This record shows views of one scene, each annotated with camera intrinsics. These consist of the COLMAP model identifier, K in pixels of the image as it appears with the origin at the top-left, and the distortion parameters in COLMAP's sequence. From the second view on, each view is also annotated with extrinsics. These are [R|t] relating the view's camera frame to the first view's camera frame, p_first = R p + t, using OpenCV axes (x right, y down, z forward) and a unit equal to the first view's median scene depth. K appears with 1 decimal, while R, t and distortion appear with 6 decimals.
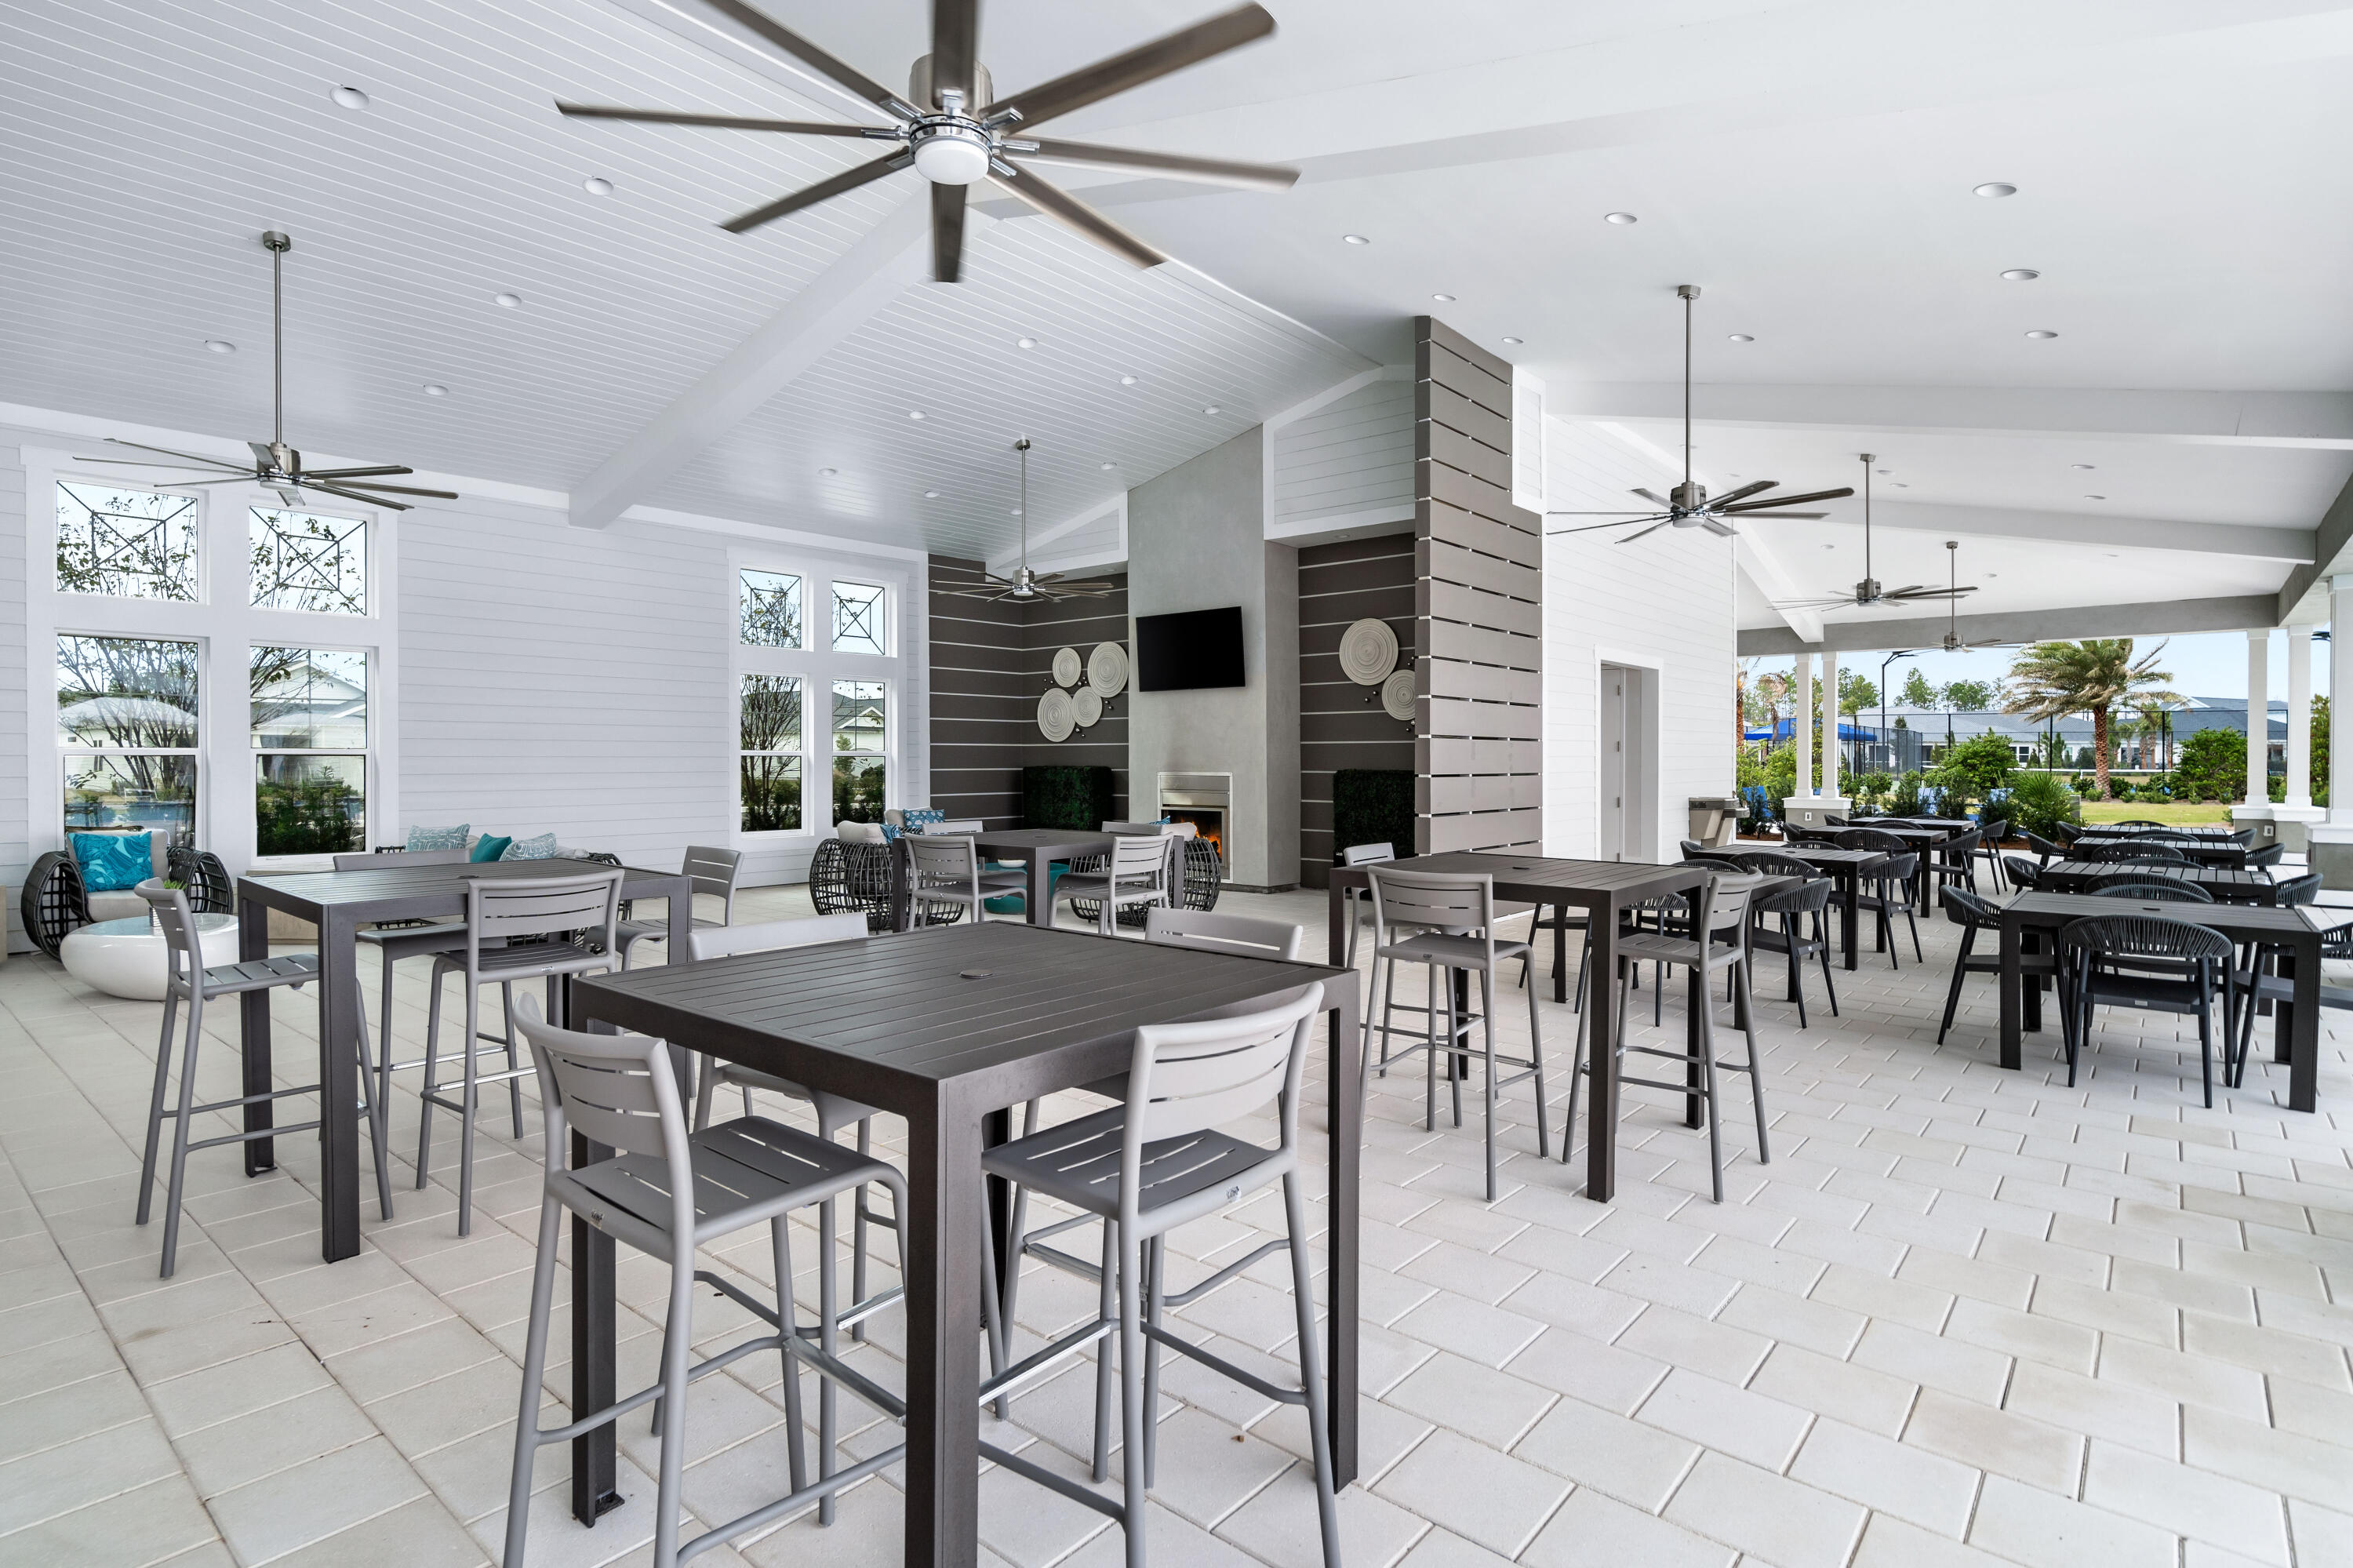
lens RADIAL K [[1144.4, 0, 1176.5], [0, 1144.4, 784.0], [0, 0, 1]] dist [-0.005596, 0.010446]
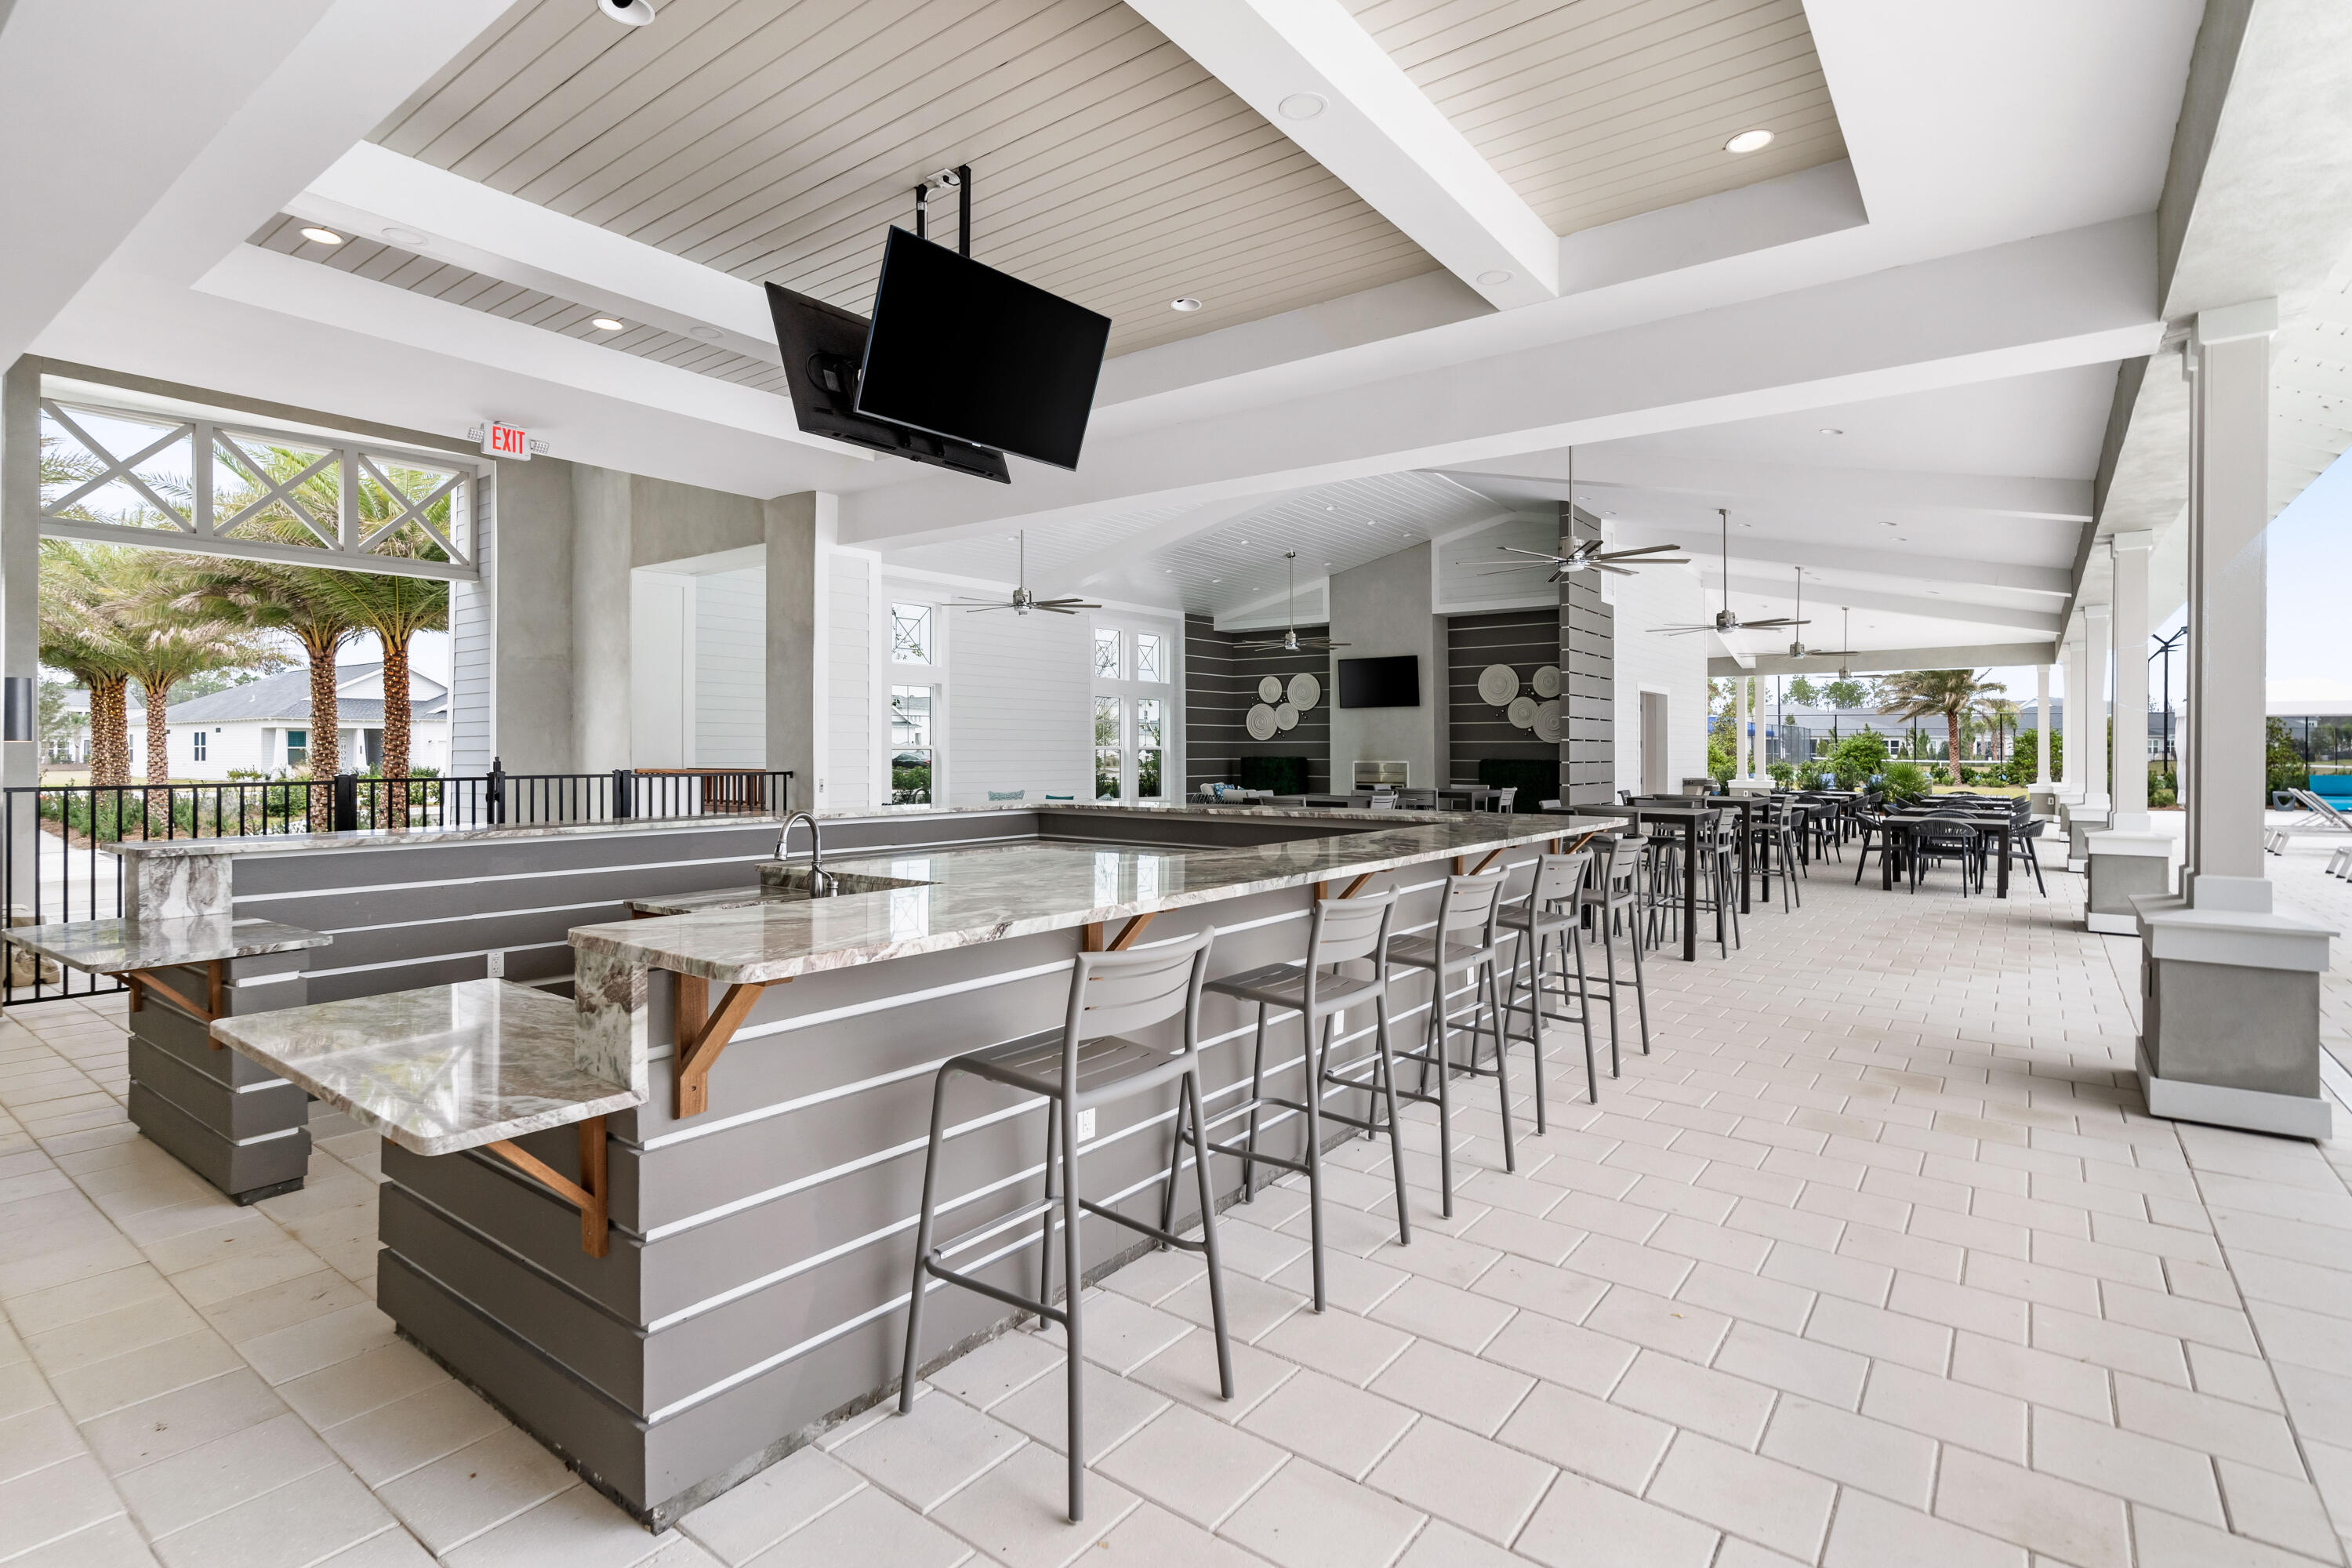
lens RADIAL K [[1111.2, 0, 1179.6], [0, 1111.2, 757.1], [0, 0, 1]] dist [-0.000035, -0.000148]
pose [[0.997869, 0.001280, 0.065244, -0.317591], [-0.000278, 0.999882, -0.015361, 0.007146], [-0.065256, 0.015310, 0.997751, -0.432625]]
